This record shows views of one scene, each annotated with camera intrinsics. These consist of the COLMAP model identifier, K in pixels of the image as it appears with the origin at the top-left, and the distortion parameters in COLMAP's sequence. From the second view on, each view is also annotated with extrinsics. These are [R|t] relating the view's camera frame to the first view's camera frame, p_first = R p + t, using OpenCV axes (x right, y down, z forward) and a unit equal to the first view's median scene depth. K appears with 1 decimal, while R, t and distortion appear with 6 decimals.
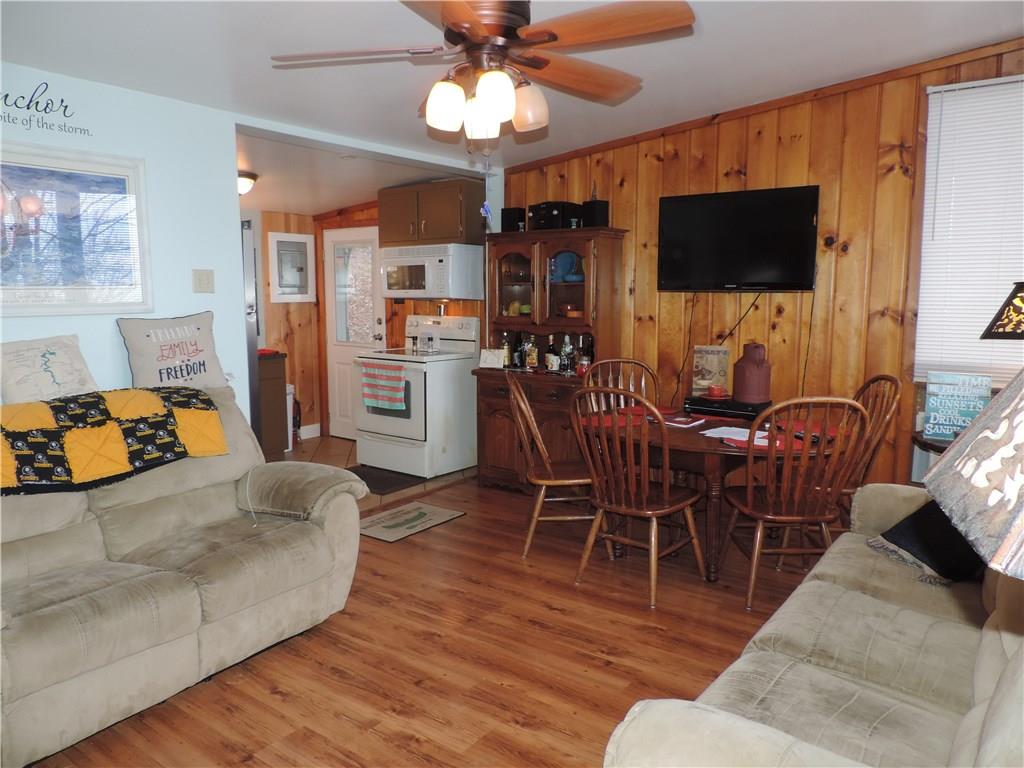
lens RADIAL K [[760.2, 0, 517.3], [0, 760.2, 377.9], [0, 0, 1]] dist [0.009090, -0.000290]
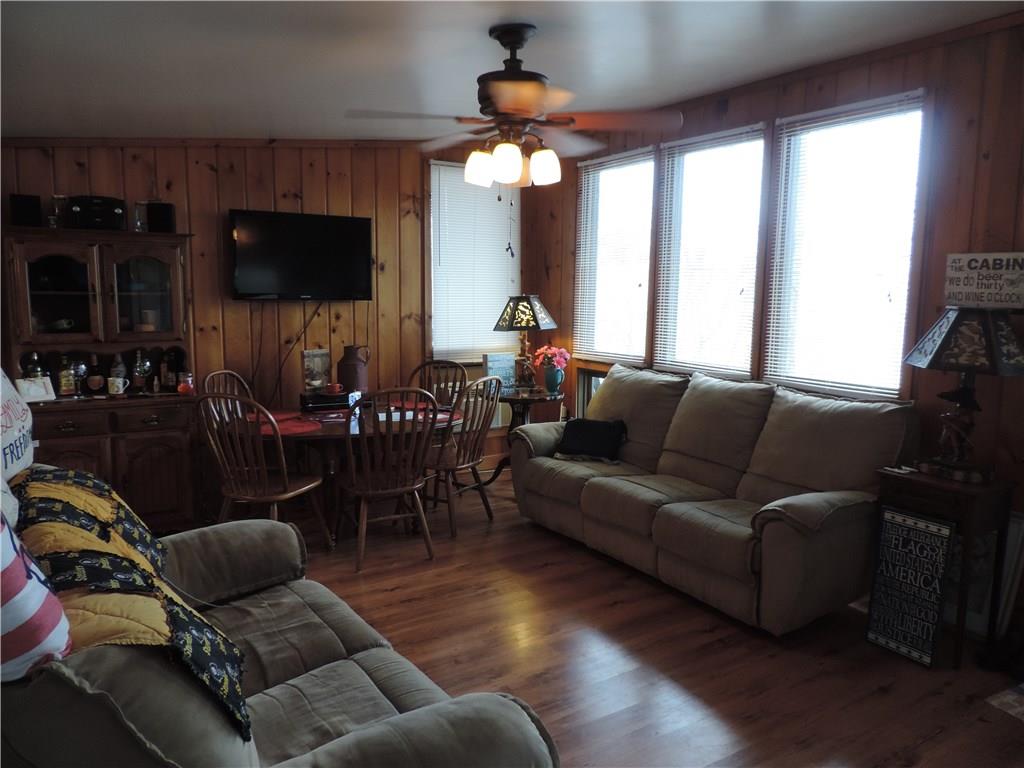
lens RADIAL K [[760.2, 0, 518.6], [0, 760.2, 382.2], [0, 0, 1]] dist [0.009090, -0.000290]
pose [[0.351316, -0.112231, 0.929506, -0.684428], [0.100620, 0.991565, 0.081694, -0.055512], [-0.930834, 0.064827, 0.359645, 0.307713]]
